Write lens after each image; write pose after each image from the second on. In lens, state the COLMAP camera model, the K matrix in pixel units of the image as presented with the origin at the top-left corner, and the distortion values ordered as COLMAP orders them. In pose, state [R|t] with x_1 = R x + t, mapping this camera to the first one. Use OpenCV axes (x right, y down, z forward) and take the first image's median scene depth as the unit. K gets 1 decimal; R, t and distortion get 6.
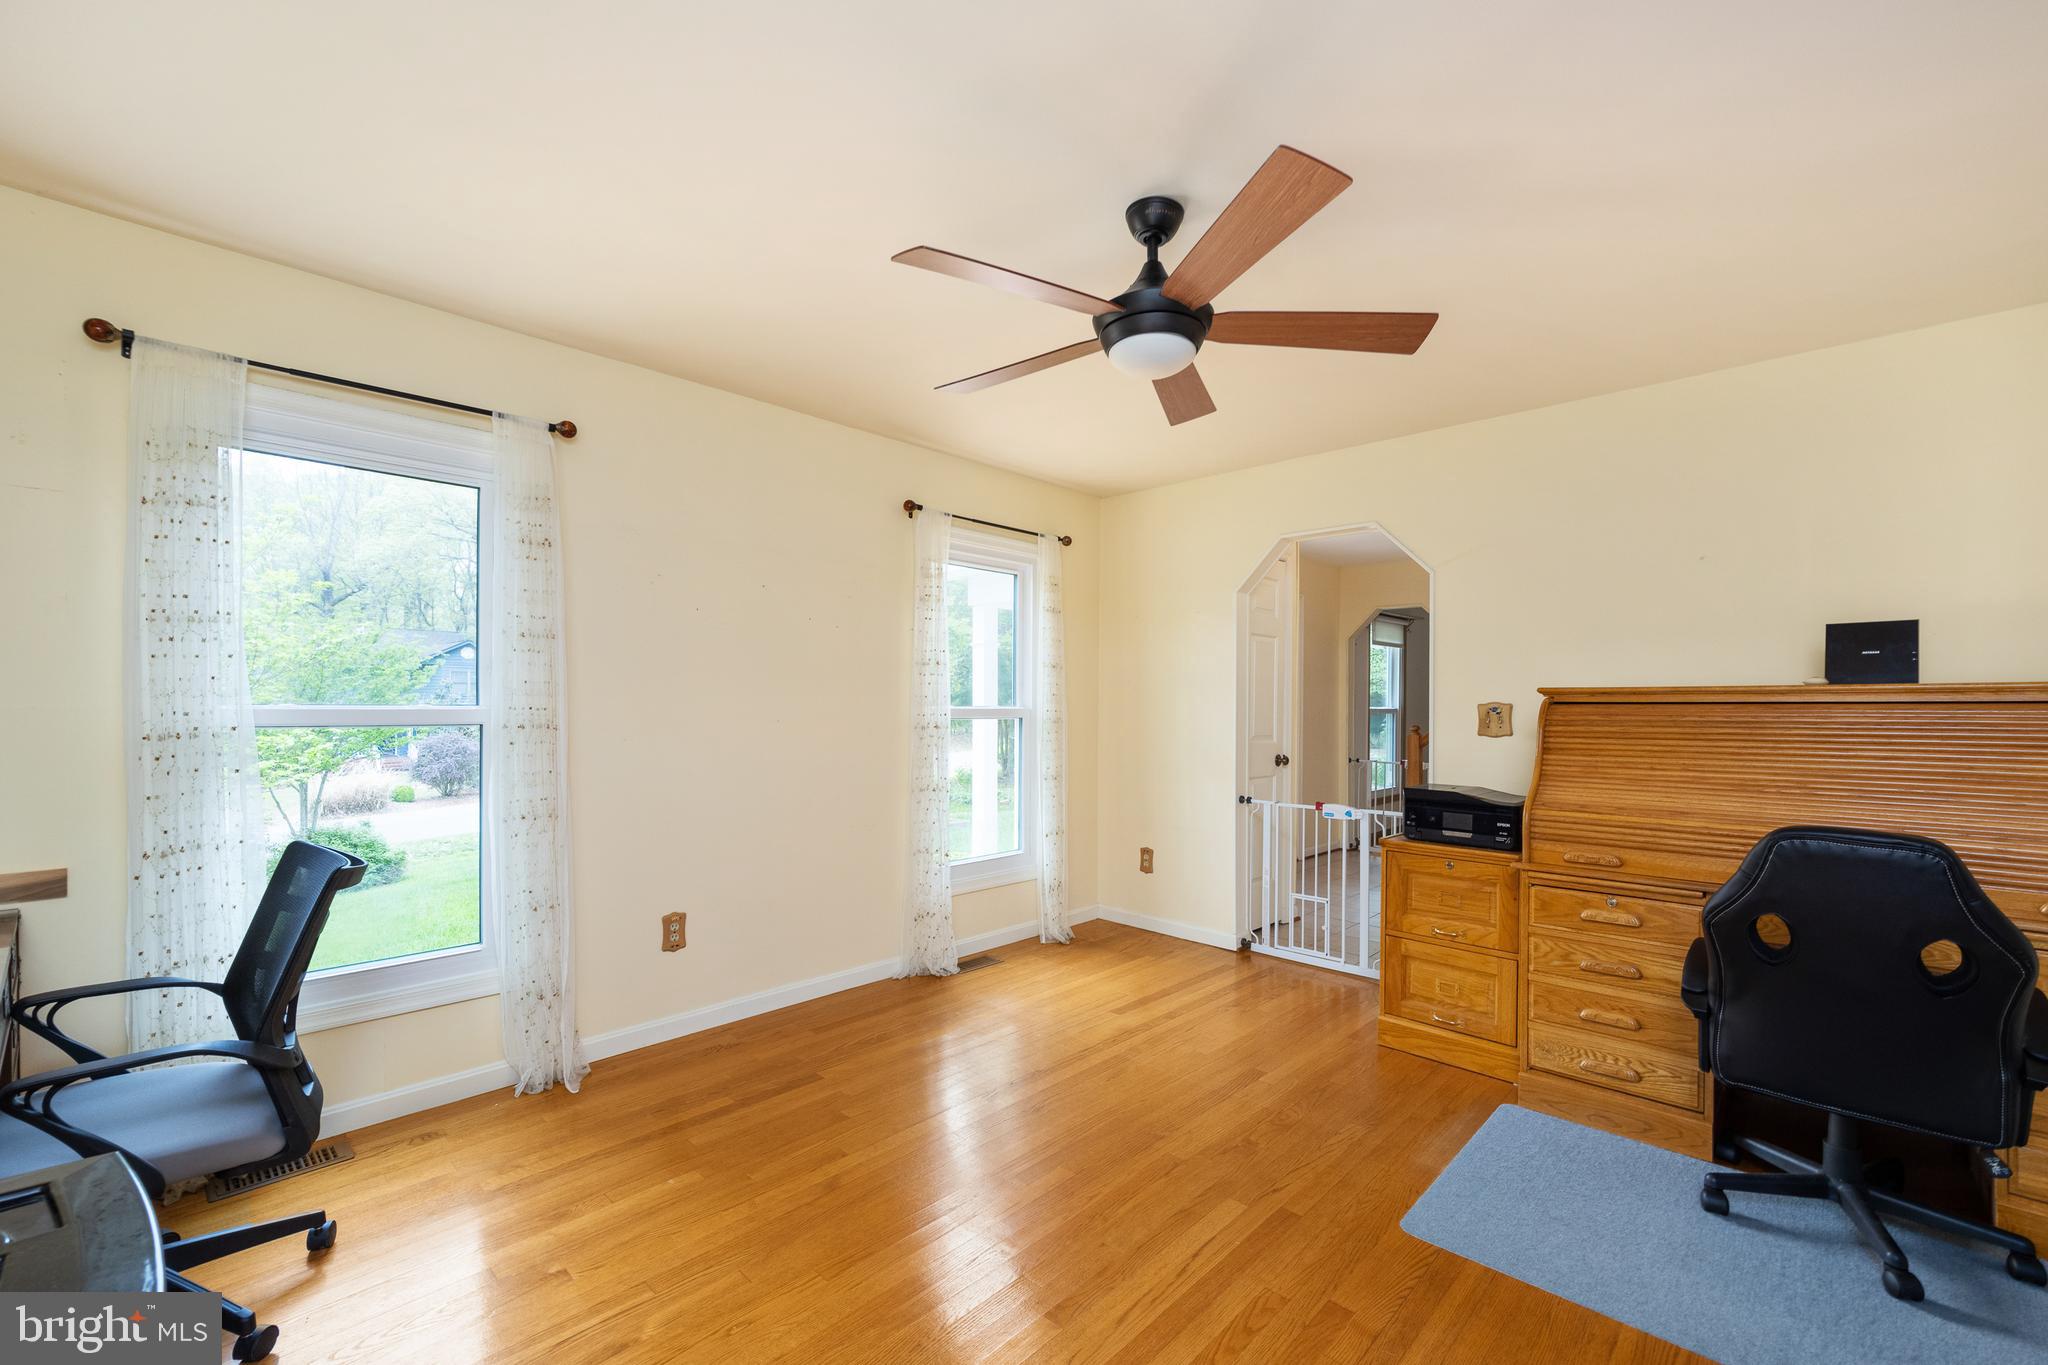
lens RADIAL K [[865.1, 0, 1035.7], [0, 865.1, 718.3], [0, 0, 1]] dist [0.000927, -0.000261]
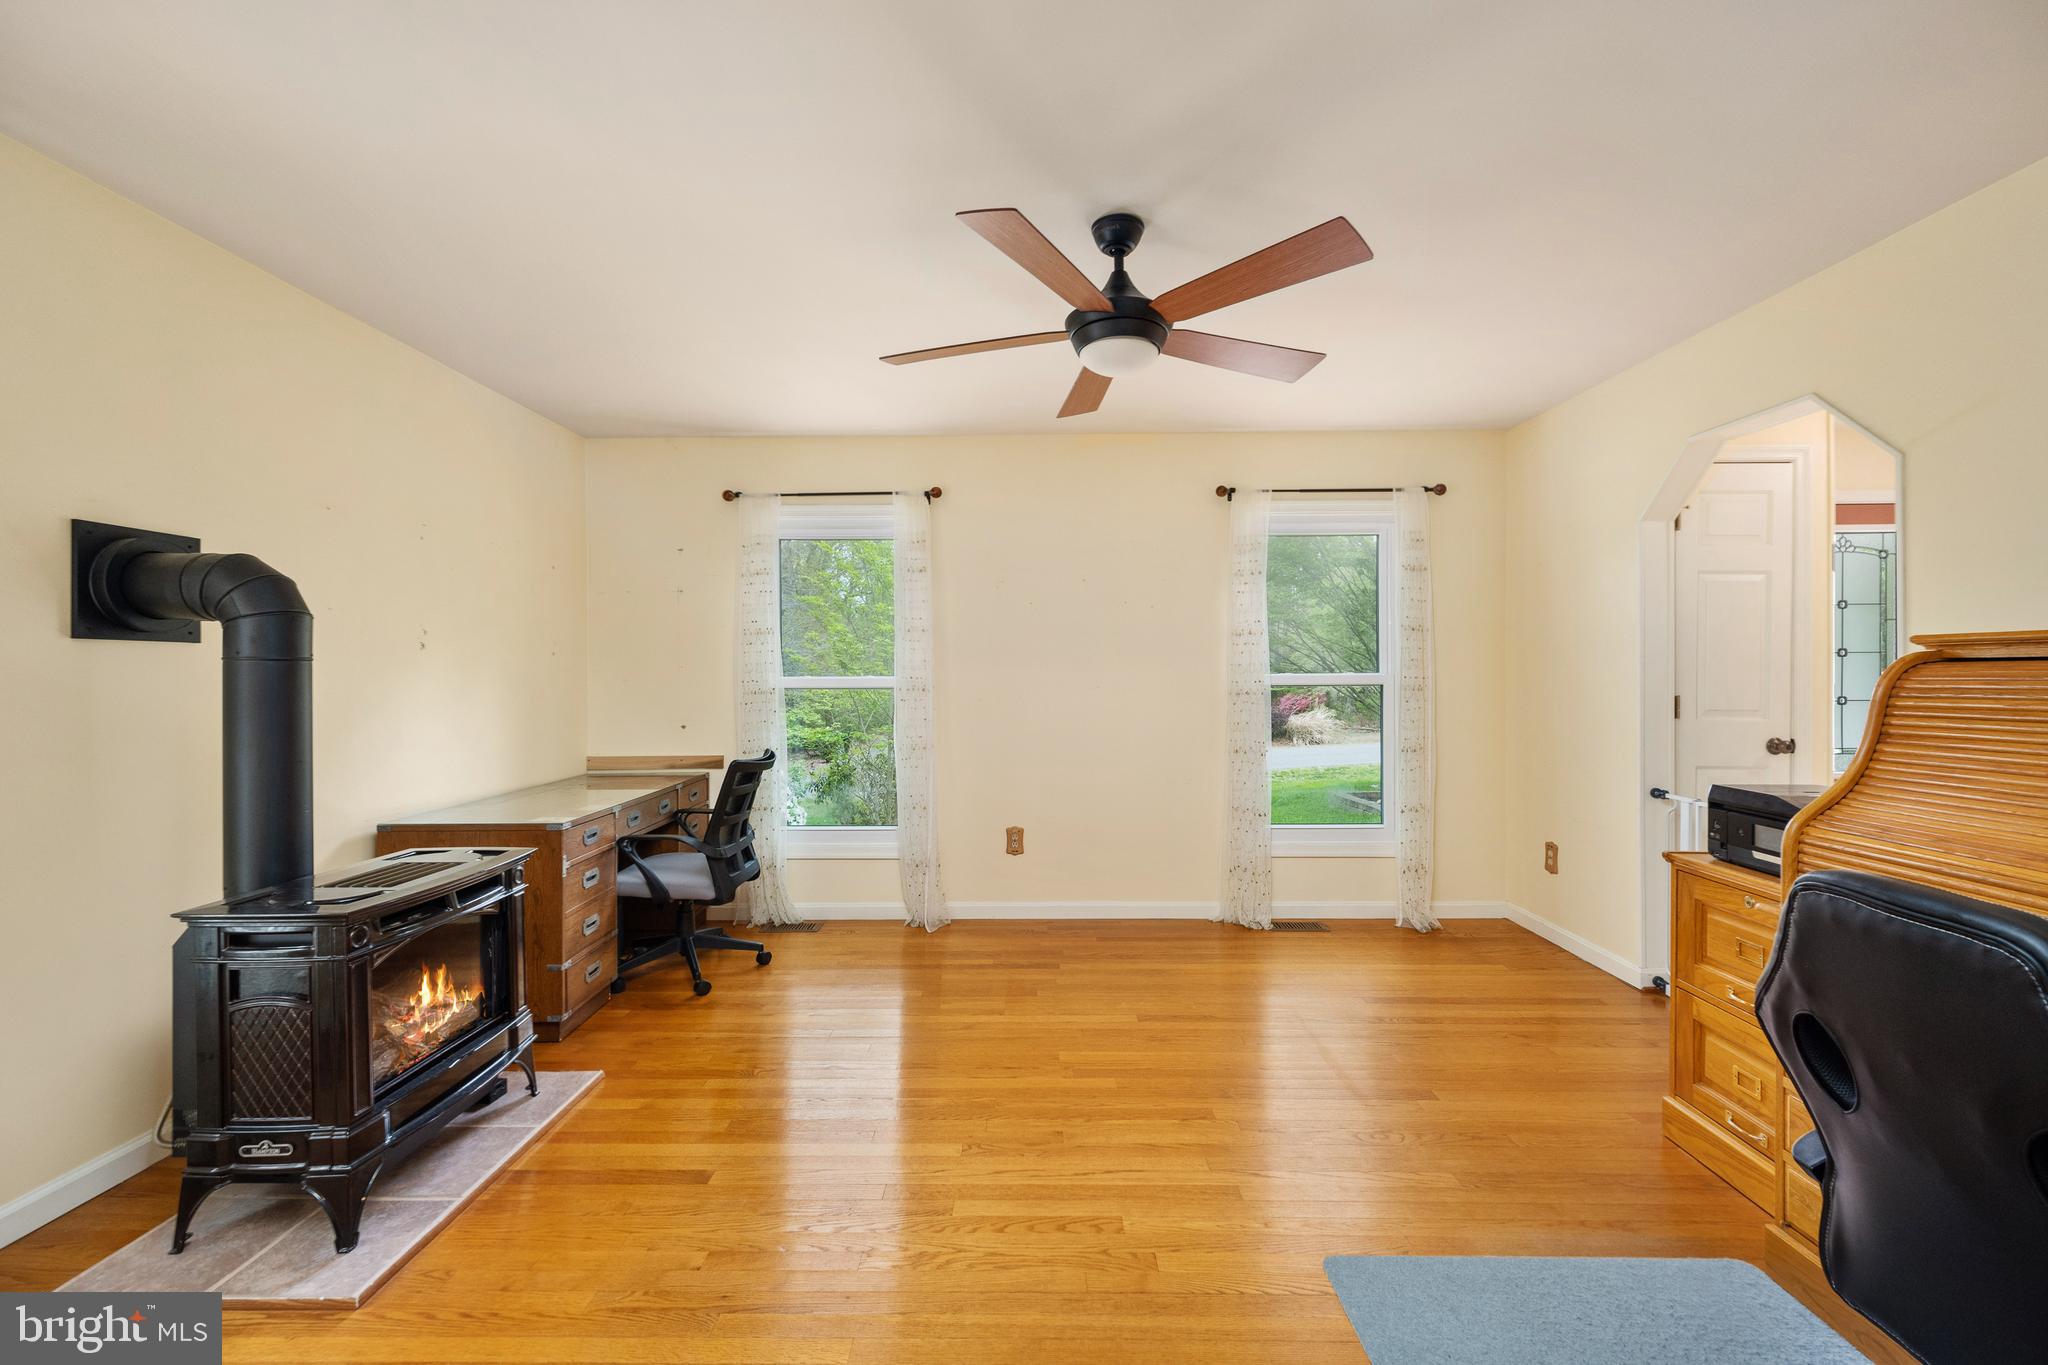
lens RADIAL K [[837.7, 0, 1024.0], [0, 837.7, 682.5], [0, 0, 1]] dist [-0.001546, -0.000350]
pose [[0.662174, -0.000657, -0.749350, 0.576981], [-0.003106, 0.999989, -0.003622, 0.001481], [0.749344, 0.004726, 0.662165, 0.133634]]
